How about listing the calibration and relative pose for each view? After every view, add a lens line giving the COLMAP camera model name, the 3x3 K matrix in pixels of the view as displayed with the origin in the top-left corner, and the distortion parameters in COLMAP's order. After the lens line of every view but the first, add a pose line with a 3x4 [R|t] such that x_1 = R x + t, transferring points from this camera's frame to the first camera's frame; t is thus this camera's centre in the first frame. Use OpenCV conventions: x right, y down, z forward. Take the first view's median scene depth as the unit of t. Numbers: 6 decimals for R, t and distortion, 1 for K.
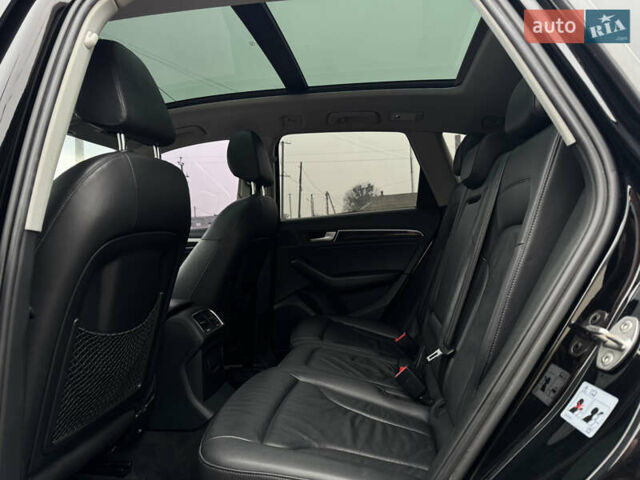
lens RADIAL K [[452.3, 0, 323.4], [0, 452.3, 233.3], [0, 0, 1]] dist [0.052432, -0.065652]
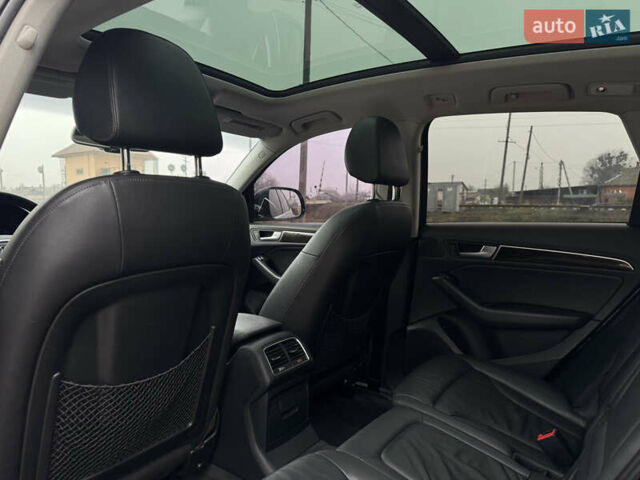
lens RADIAL K [[452.3, 0, 323.4], [0, 452.3, 233.3], [0, 0, 1]] dist [0.052432, -0.065652]
pose [[0.889143, 0.099893, -0.446594, 0.109844], [-0.065237, 0.993586, 0.092359, -0.078209], [0.452956, -0.052985, 0.889957, 0.204991]]
